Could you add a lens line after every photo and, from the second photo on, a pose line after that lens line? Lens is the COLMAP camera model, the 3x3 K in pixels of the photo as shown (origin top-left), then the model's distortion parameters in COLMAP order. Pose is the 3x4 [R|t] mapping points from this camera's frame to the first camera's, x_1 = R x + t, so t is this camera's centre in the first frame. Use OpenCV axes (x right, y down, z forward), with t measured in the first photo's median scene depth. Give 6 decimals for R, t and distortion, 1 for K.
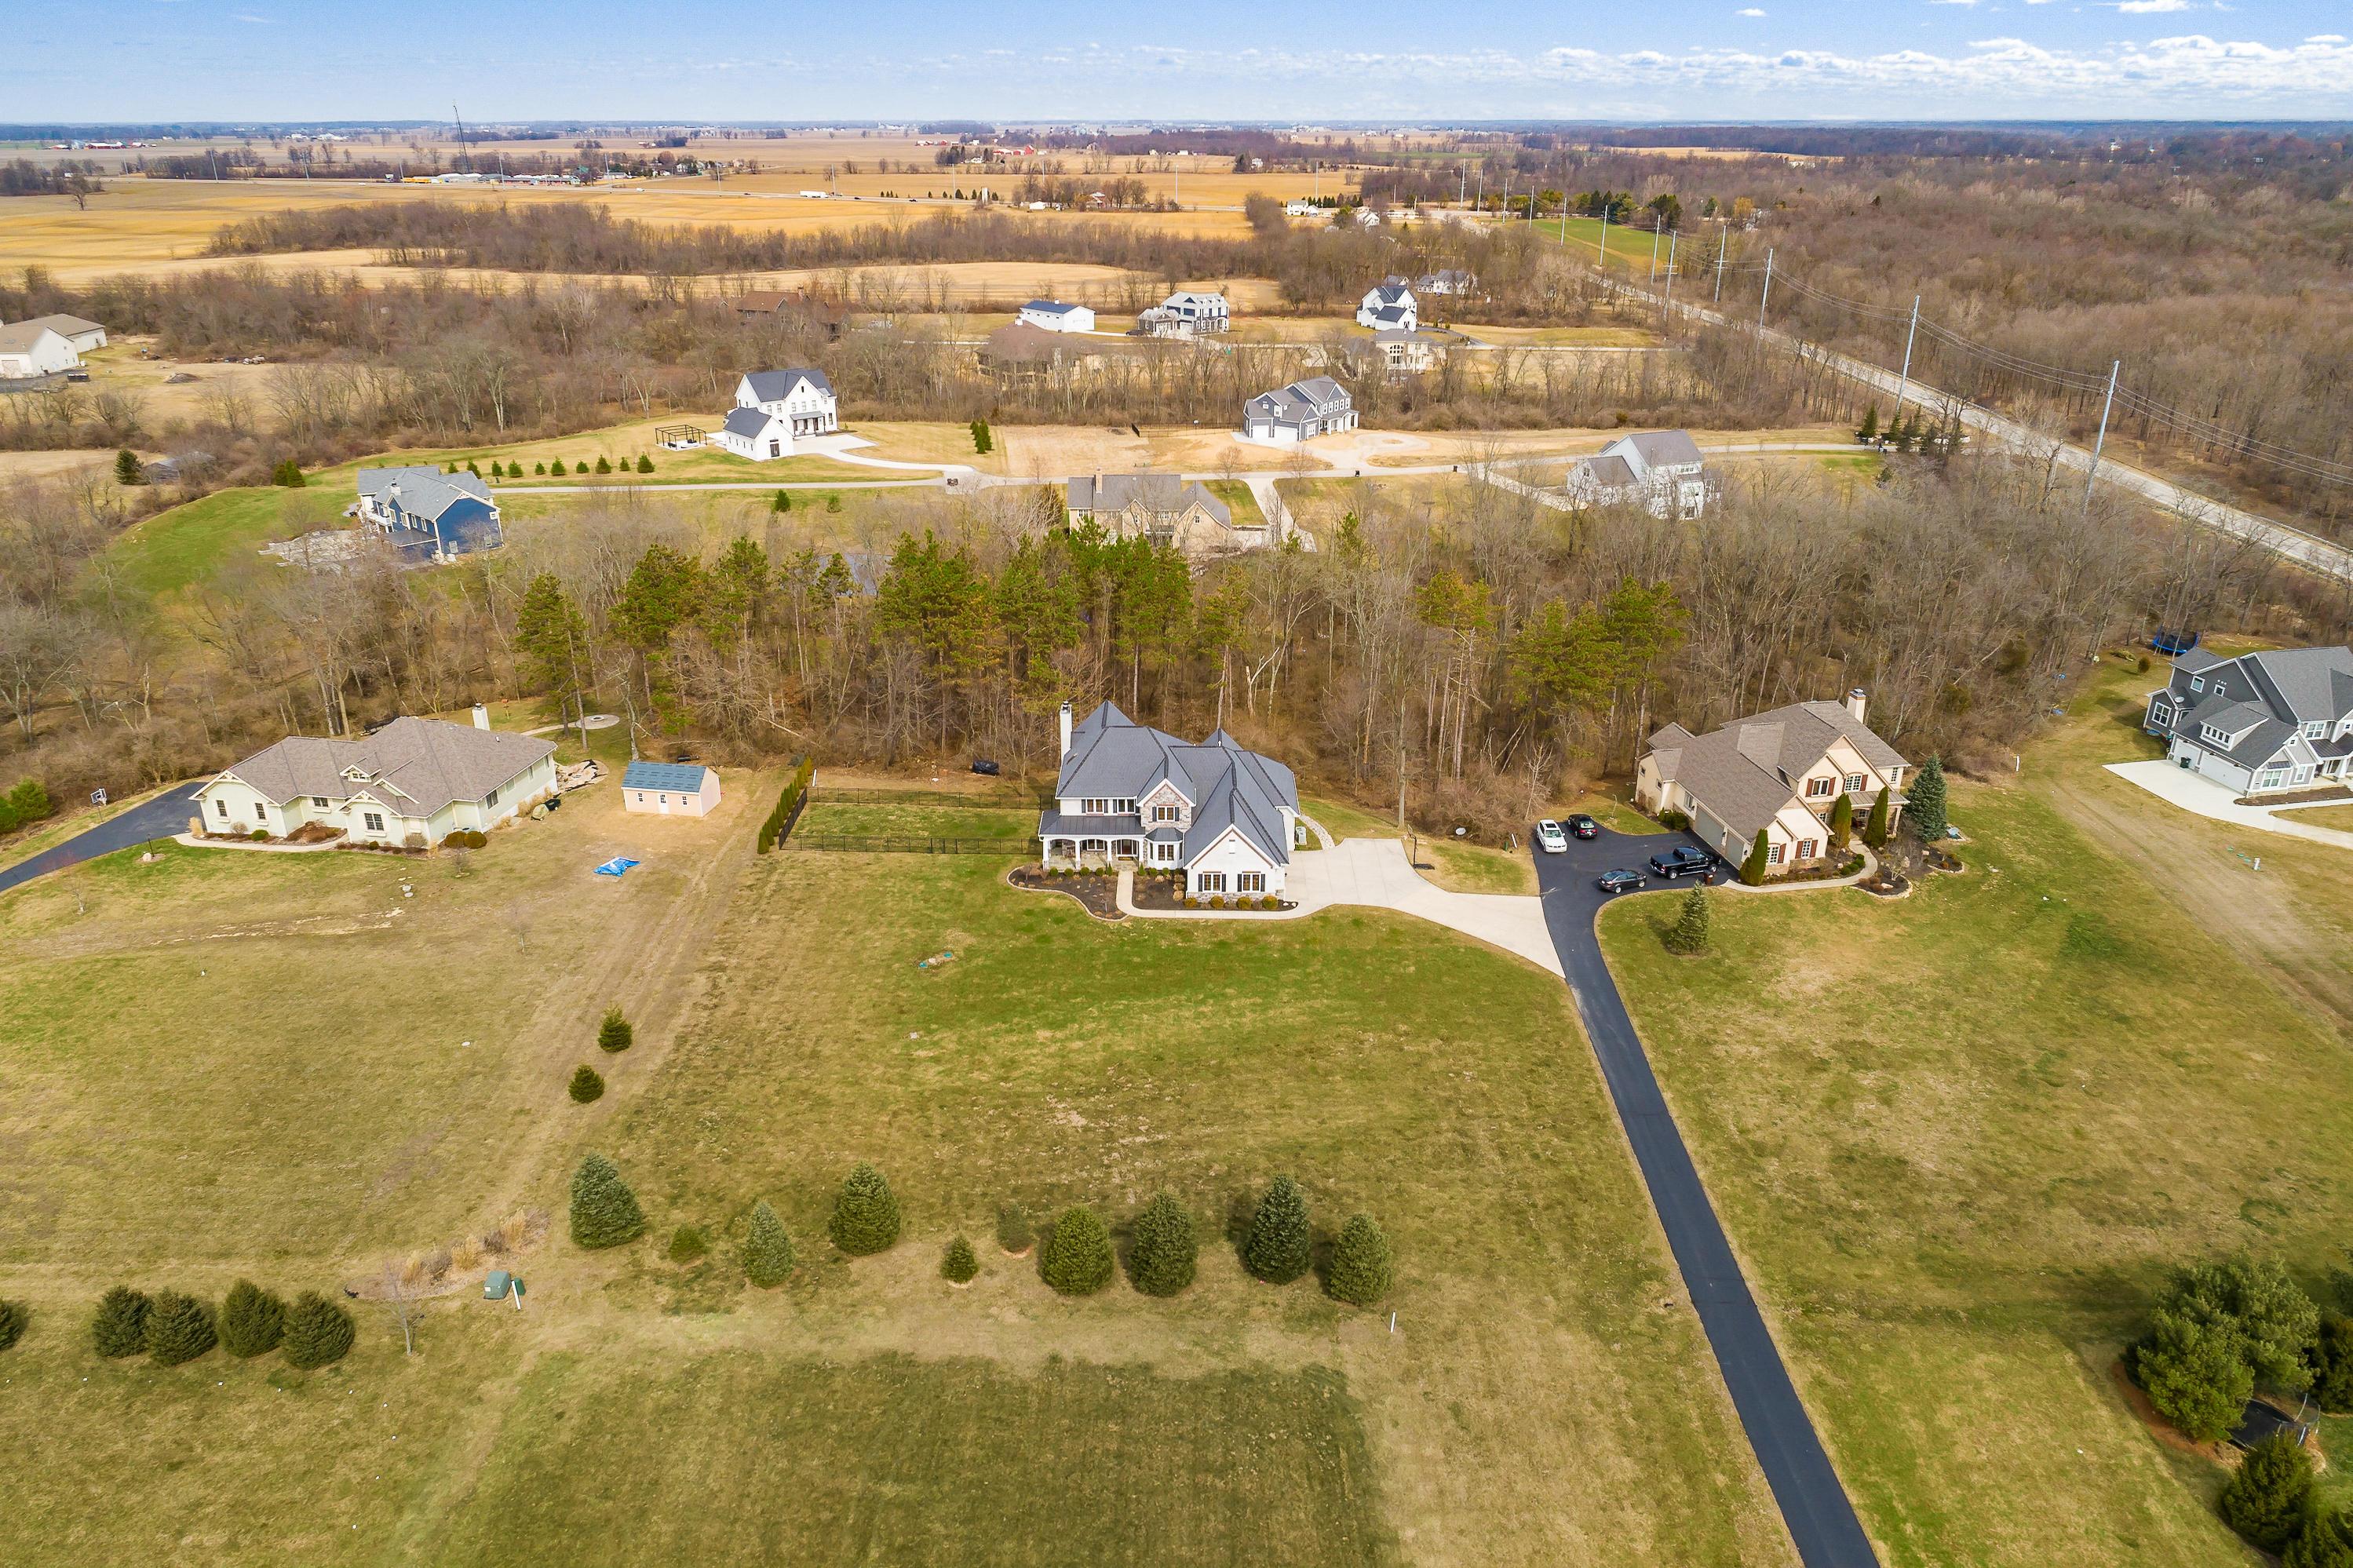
lens RADIAL K [[1592.0, 0, 1169.3], [0, 1592.0, 782.7], [0, 0, 1]] dist [-0.003544, 0.006785]
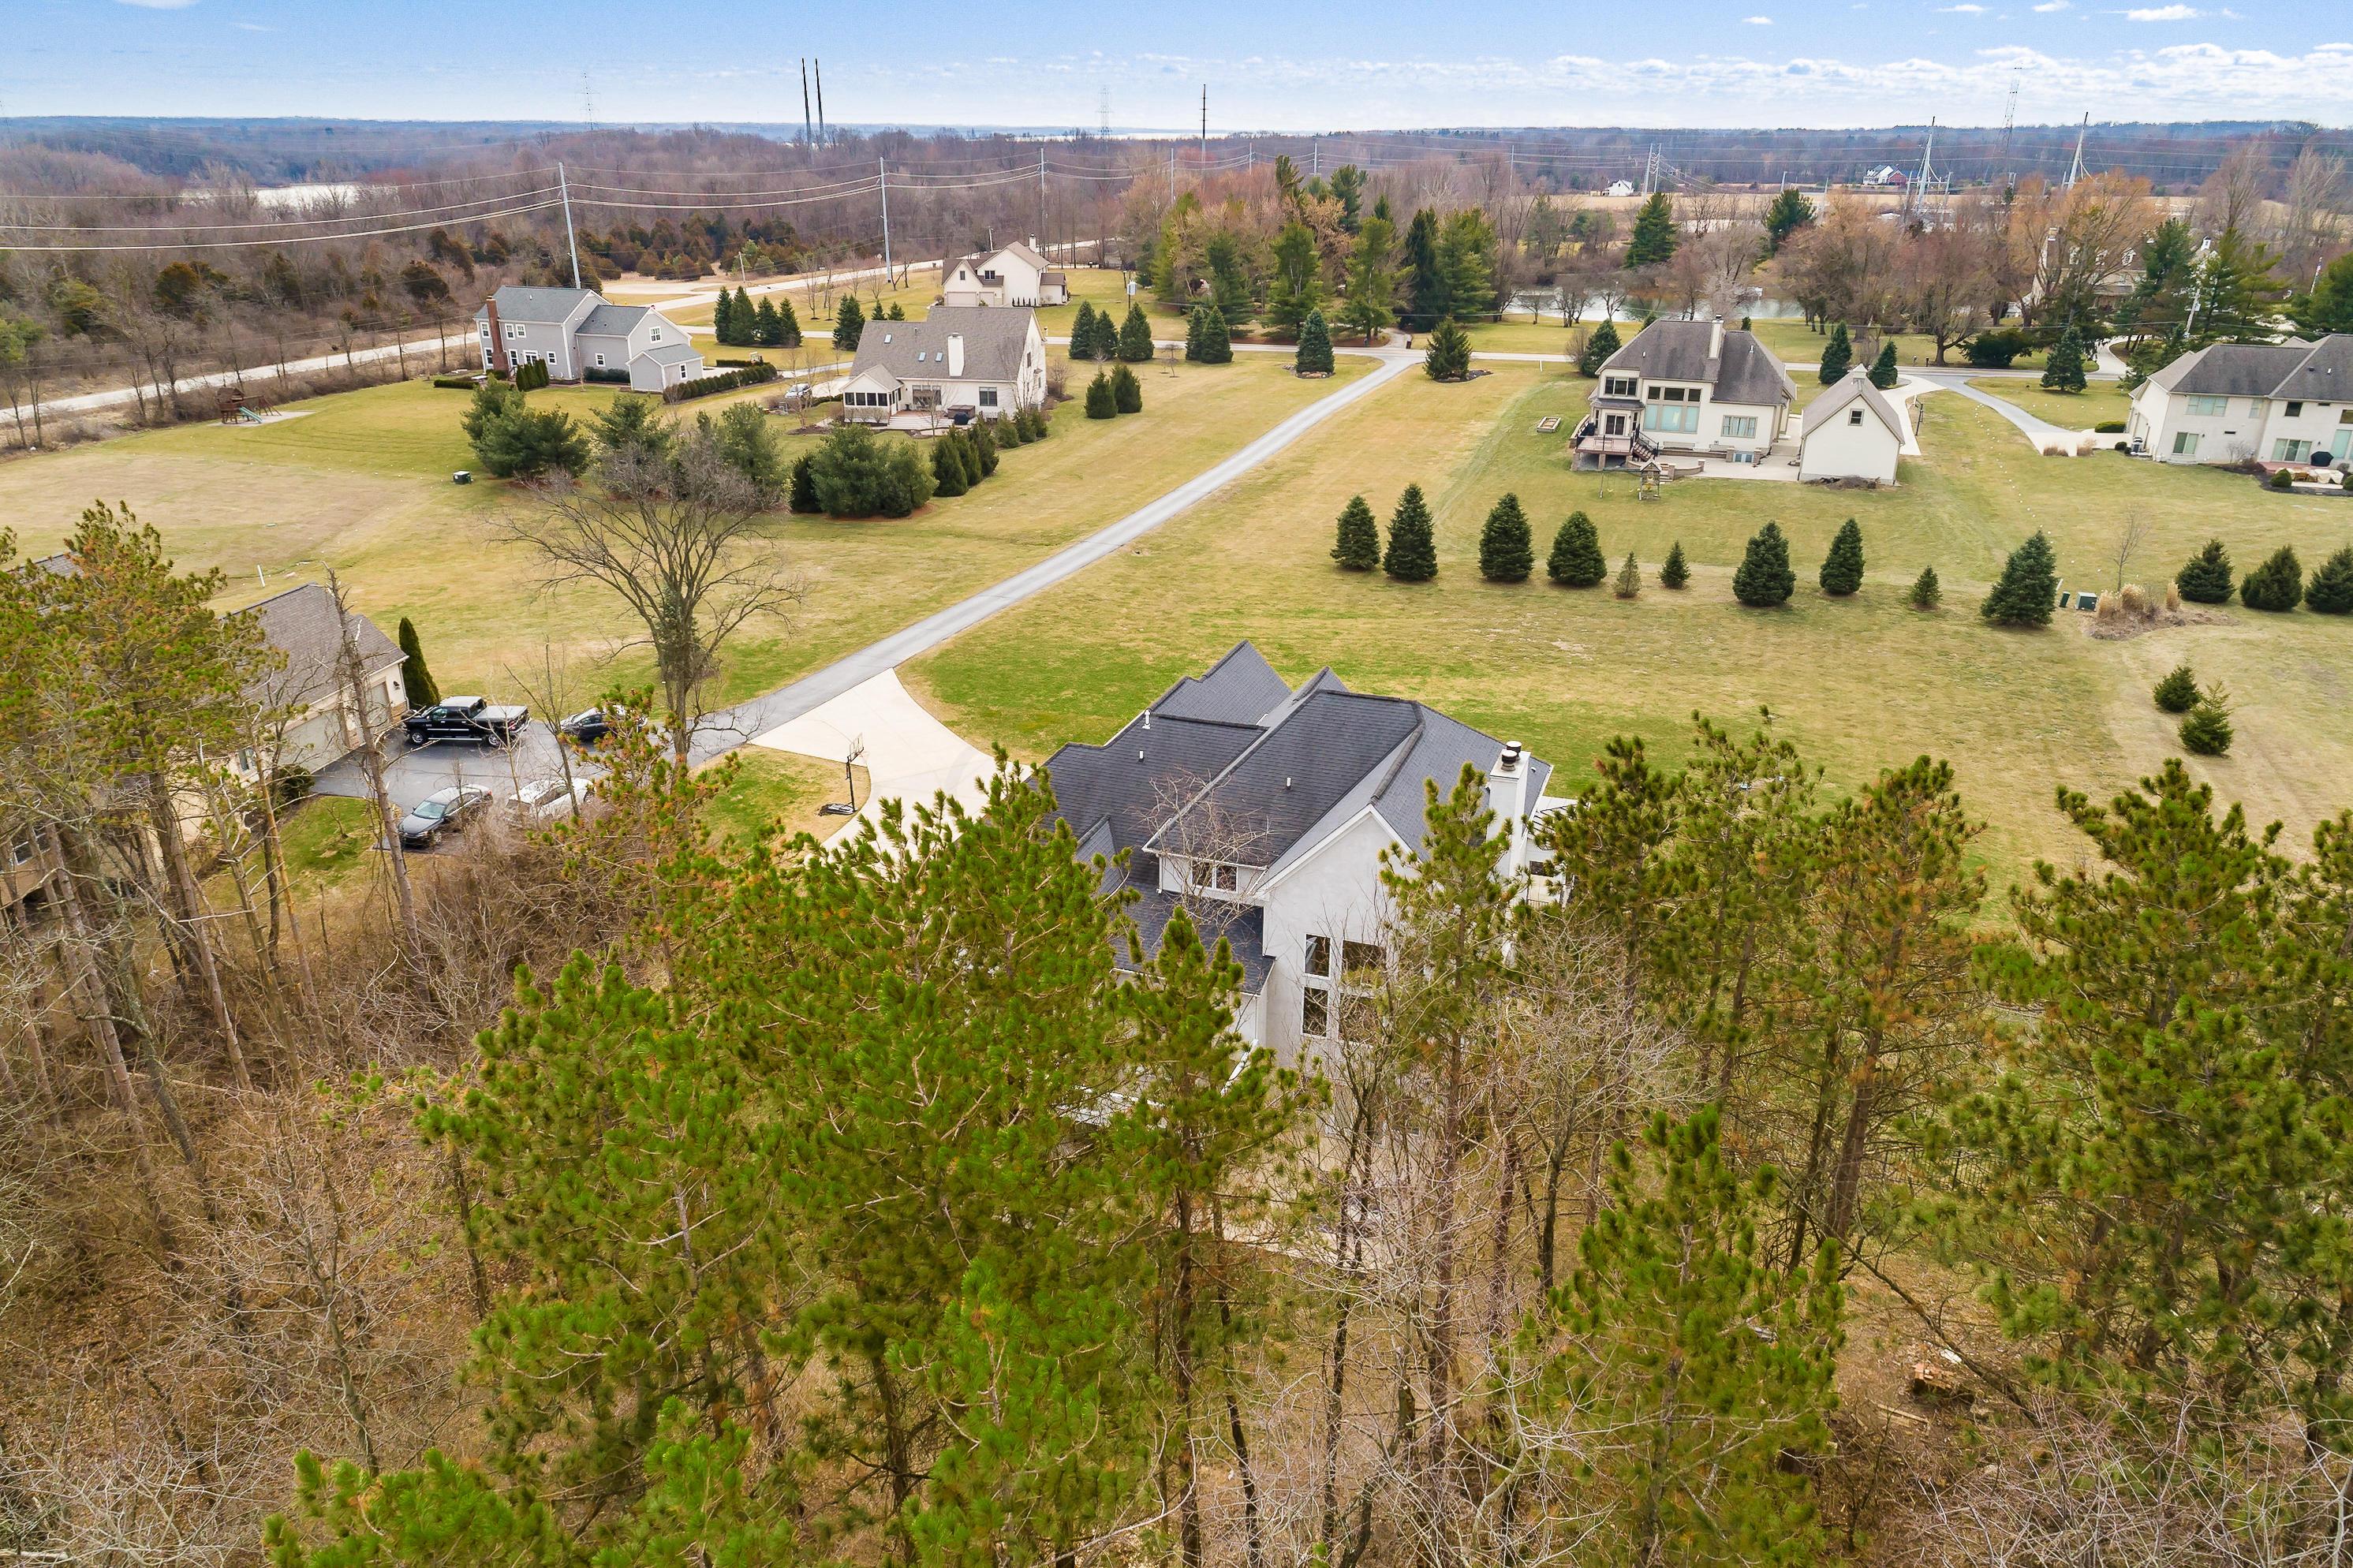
lens RADIAL K [[1597.5, 0, 1175.3], [0, 1597.5, 781.8], [0, 0, 1]] dist [-0.006940, 0.012997]
pose [[-0.942489, -0.127385, 0.309011, -0.112042], [0.128684, 0.714961, 0.687220, -0.312184], [-0.308472, 0.687462, -0.657450, 1.342787]]
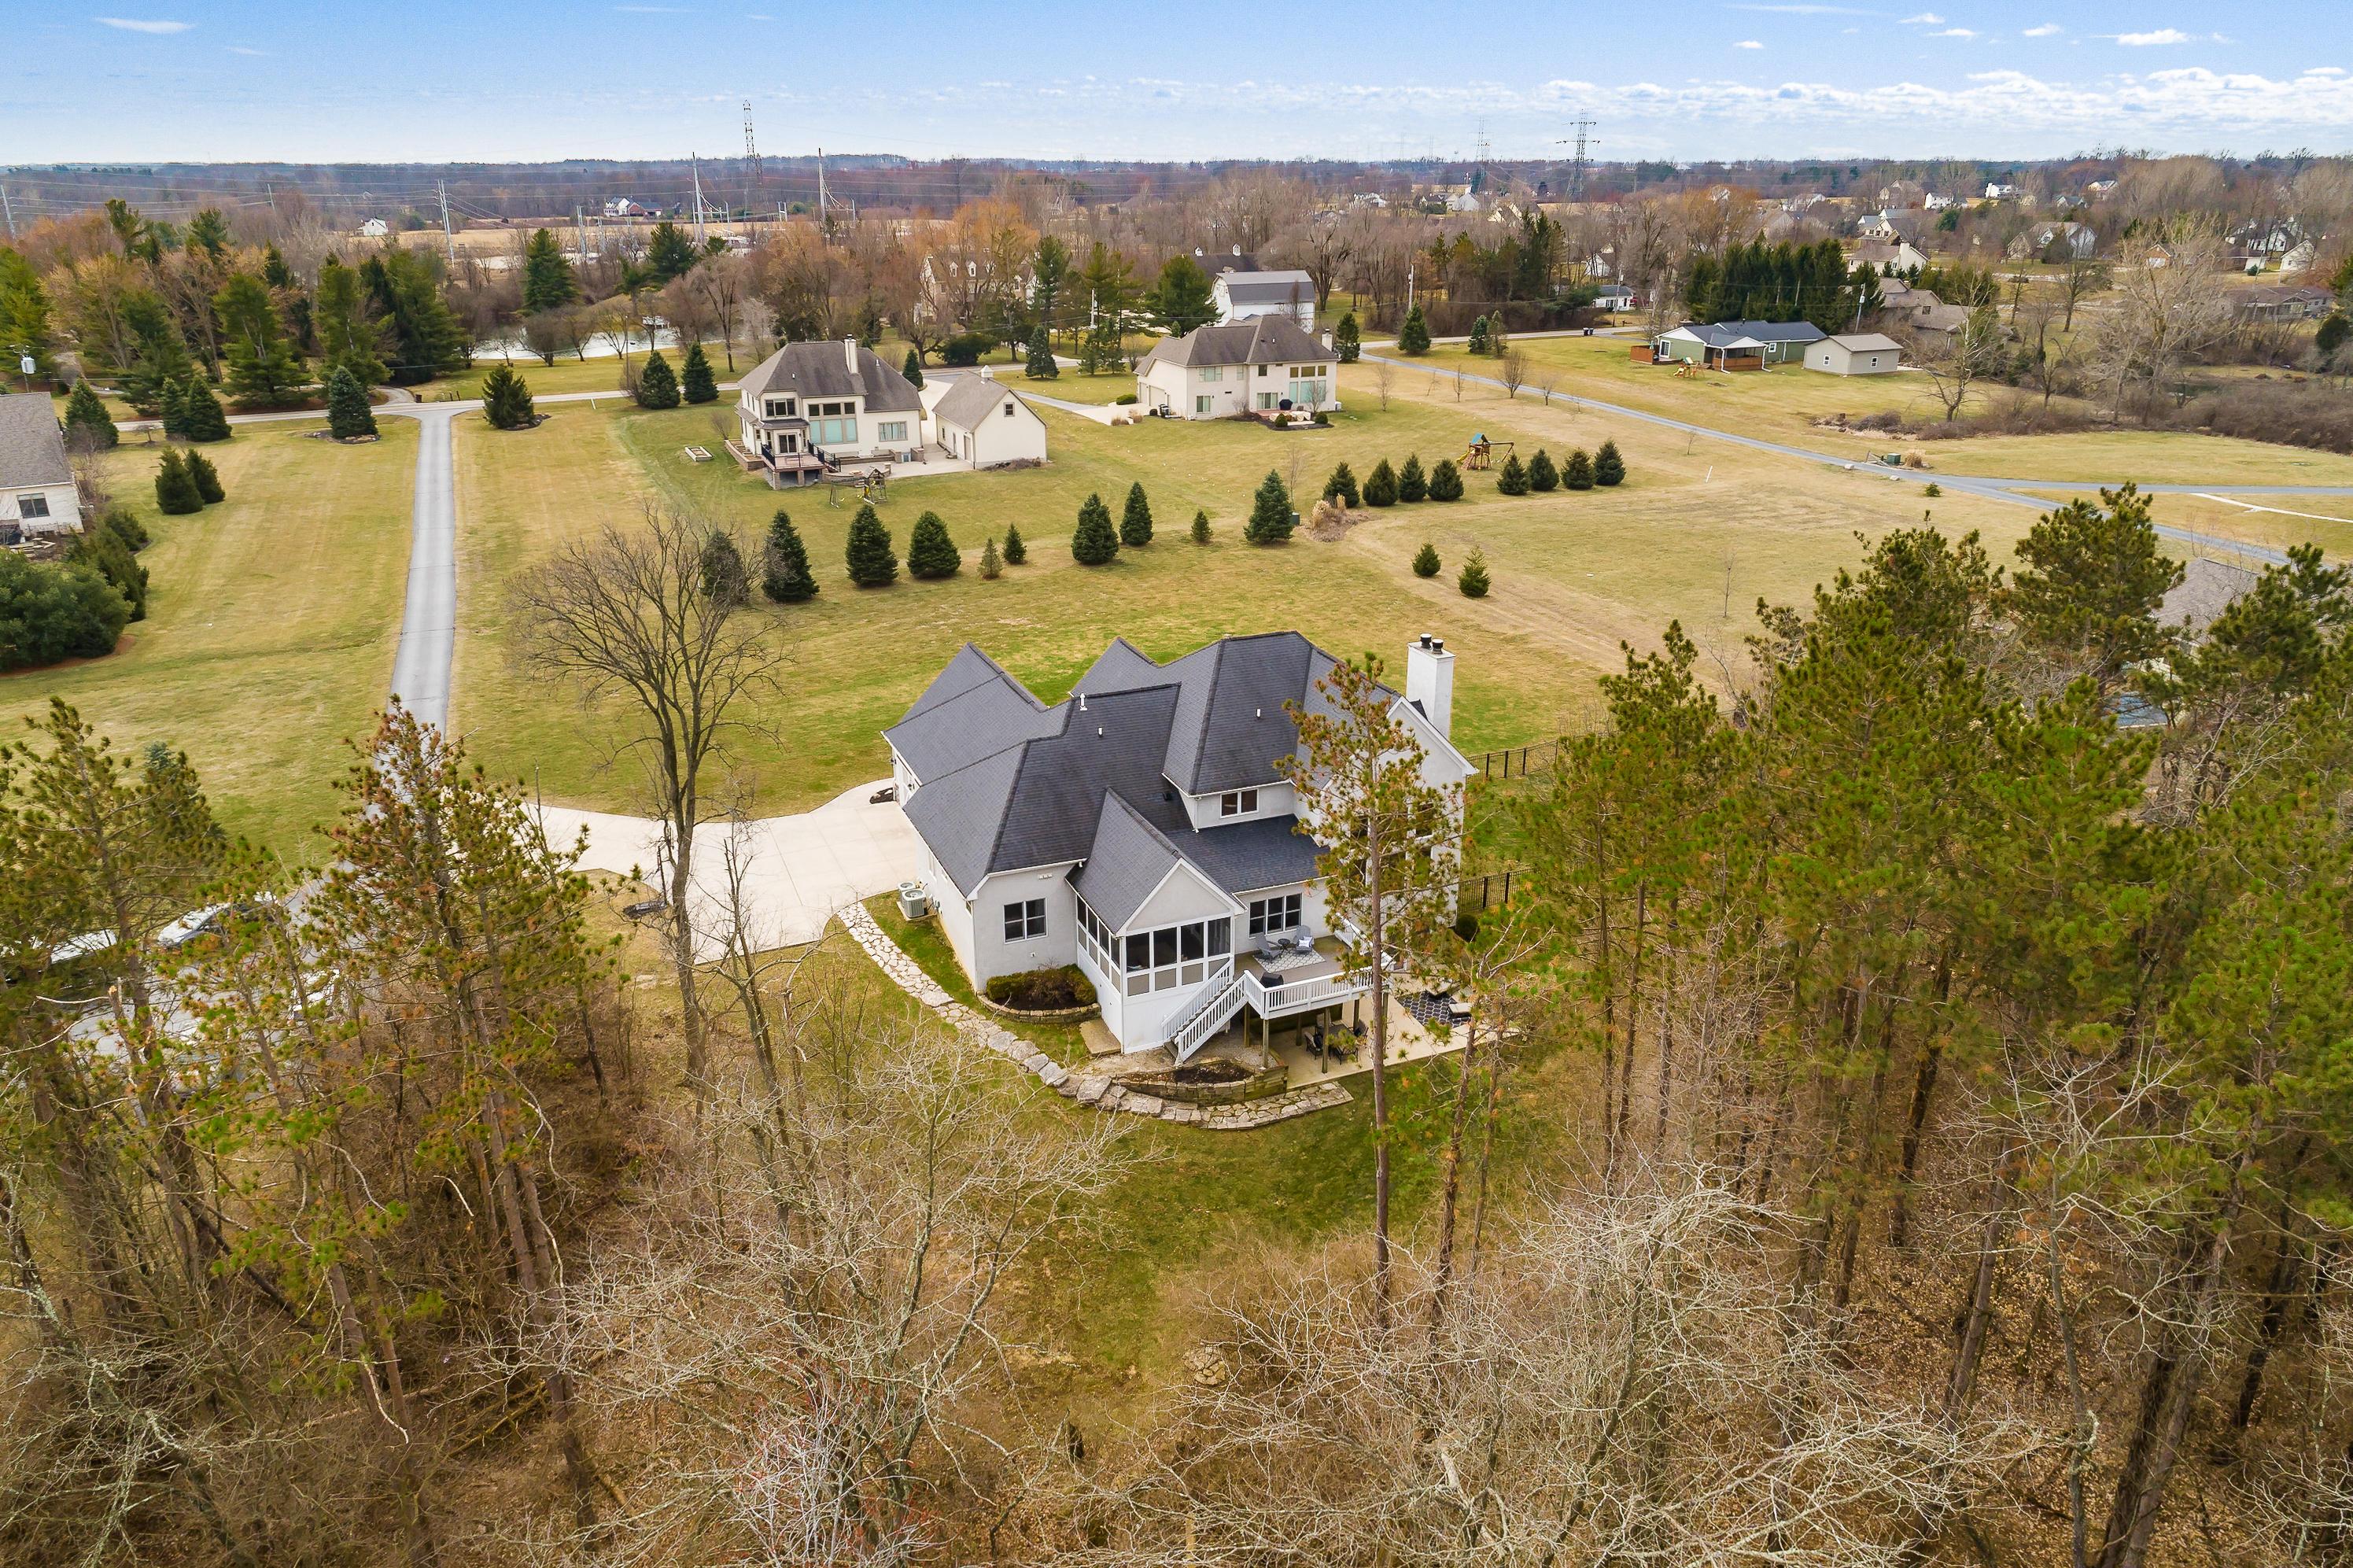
lens RADIAL K [[1588.3, 0, 1176.0], [0, 1588.3, 791.7], [0, 0, 1]] dist [-0.003956, 0.009114]
pose [[-0.917057, 0.151535, -0.368841, 0.189346], [-0.150057, 0.725843, 0.671293, -0.334585], [0.369445, 0.670961, -0.642901, 1.386137]]
